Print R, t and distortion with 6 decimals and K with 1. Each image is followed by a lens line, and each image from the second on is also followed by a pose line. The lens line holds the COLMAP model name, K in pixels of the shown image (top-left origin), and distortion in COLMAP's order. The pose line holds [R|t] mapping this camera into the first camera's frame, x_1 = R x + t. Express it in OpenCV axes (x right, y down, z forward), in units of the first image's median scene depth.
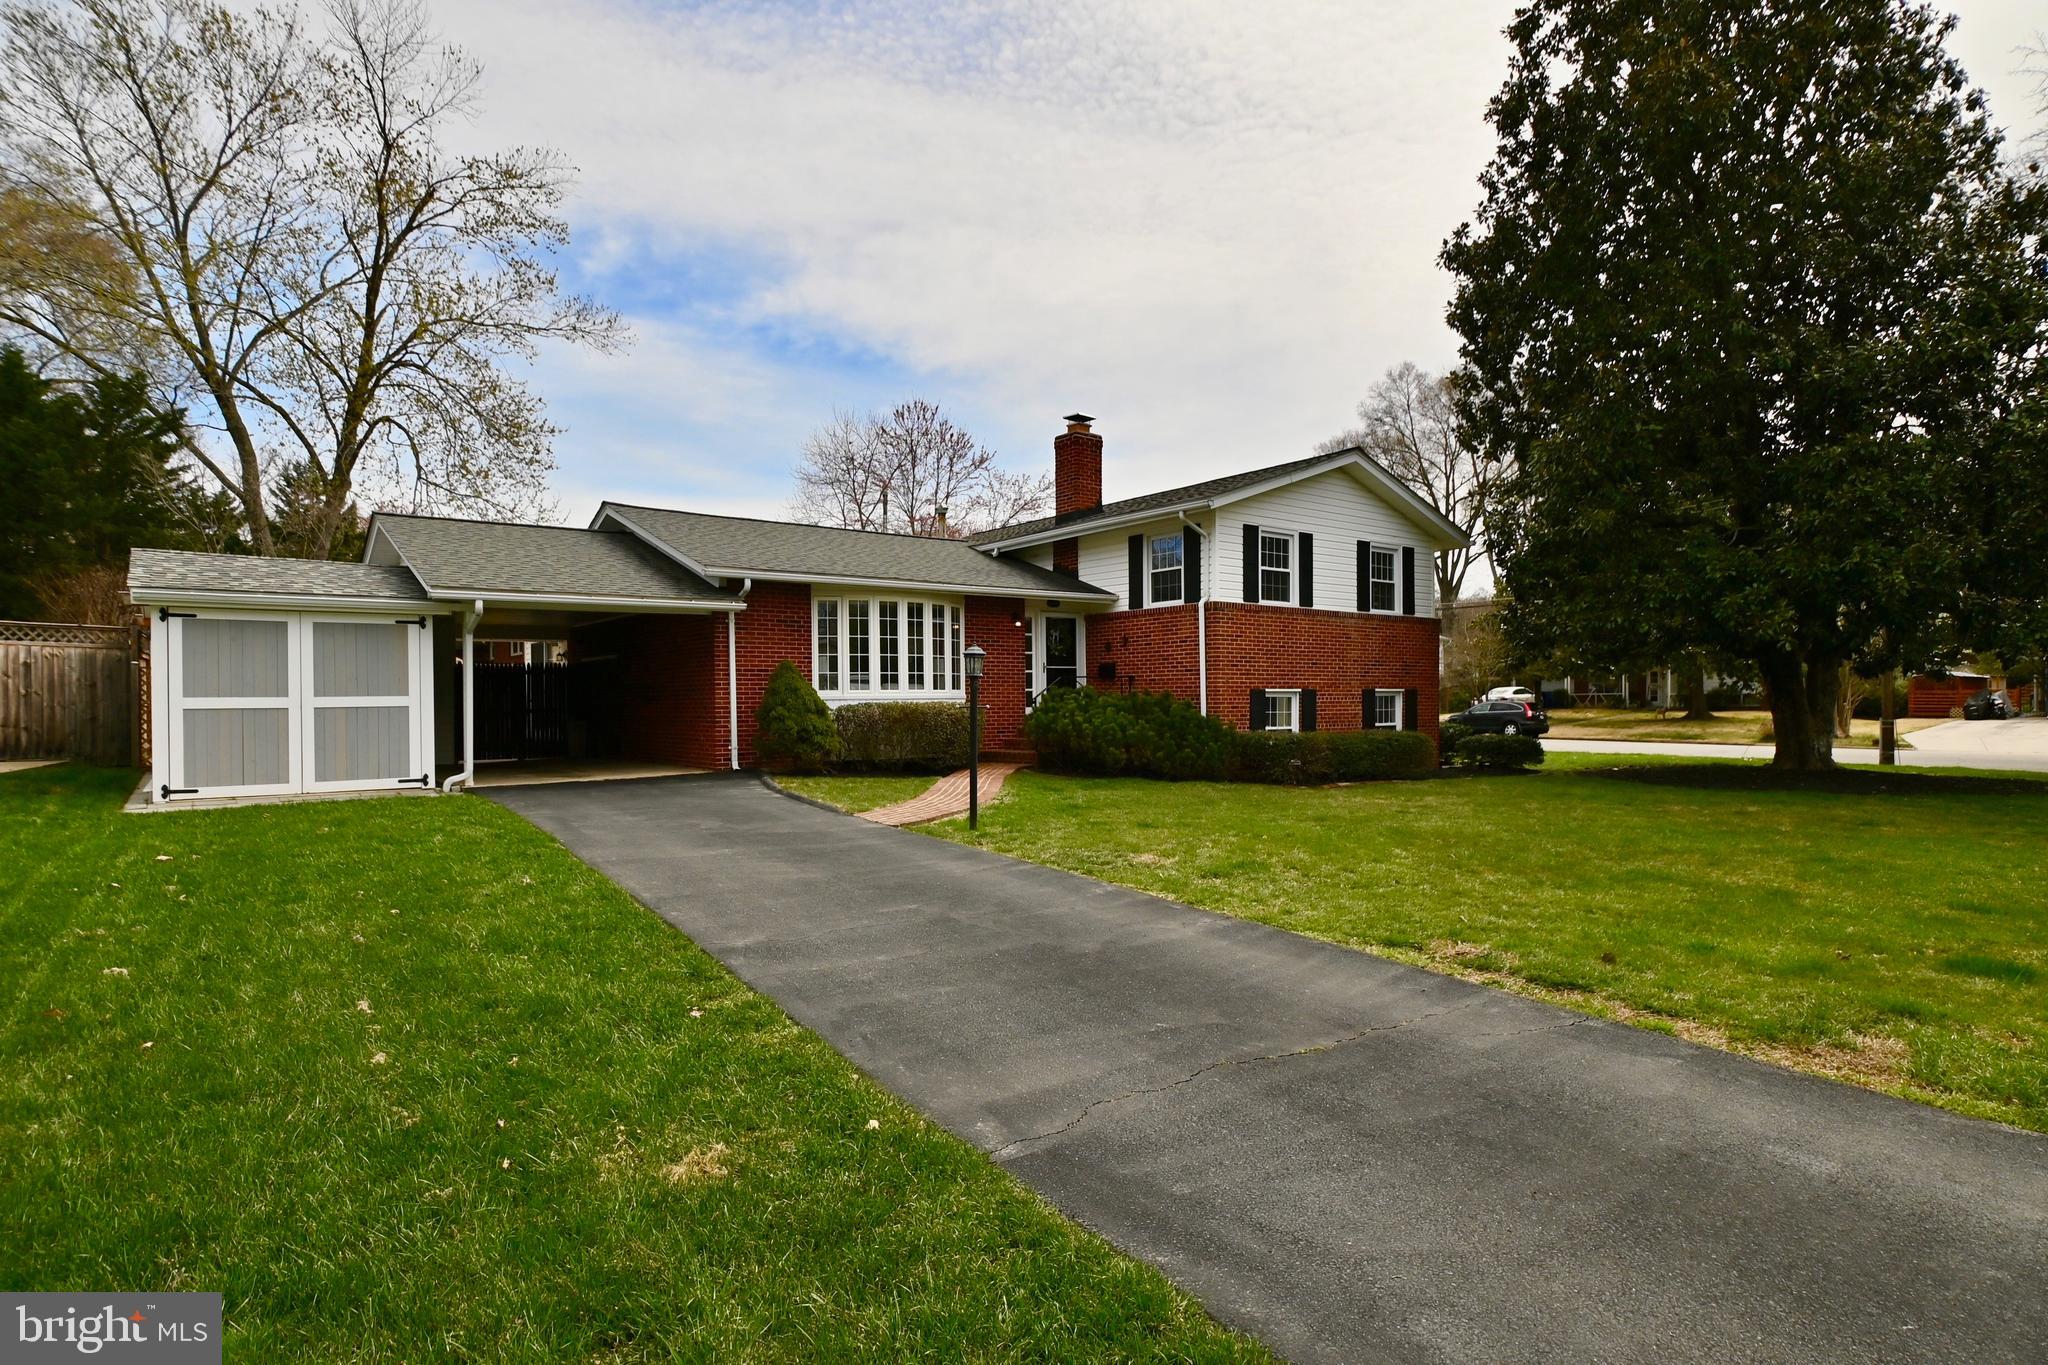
lens RADIAL K [[1076.4, 0, 1025.0], [0, 1076.4, 694.0], [0, 0, 1]] dist [-0.002515, -0.000138]
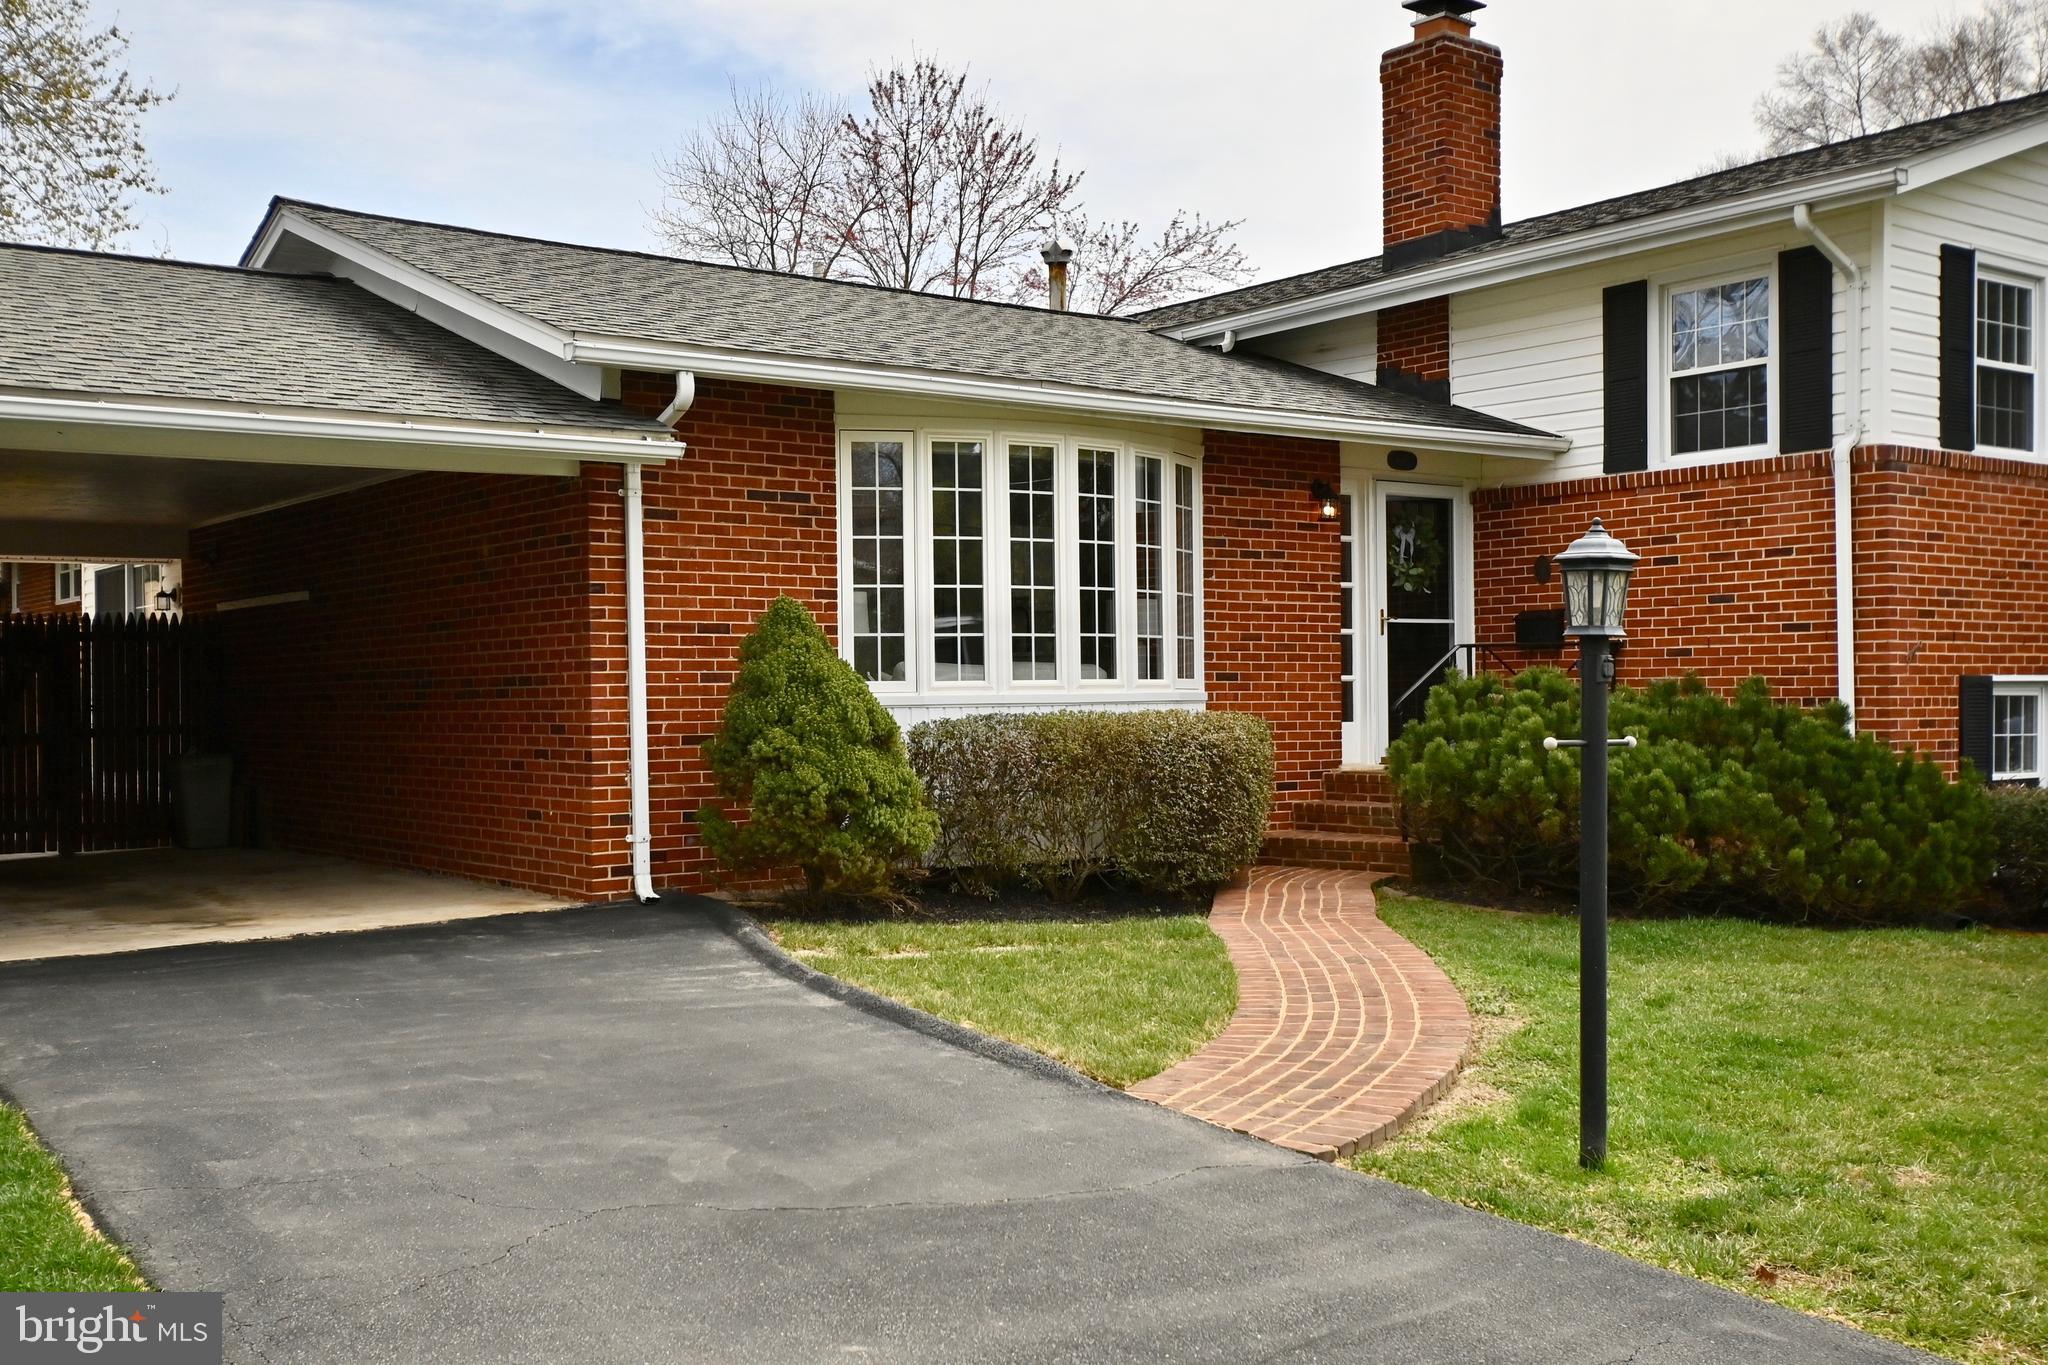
lens RADIAL K [[2064.9, 0, 1024.0], [0, 2064.9, 682.5], [0, 0, 1]] dist [0.027812, 0.002908]
pose [[0.999894, -0.001763, -0.014487, -0.114171], [0.001756, 0.999998, -0.000539, -0.002336], [0.014488, 0.000514, 0.999895, 0.261587]]
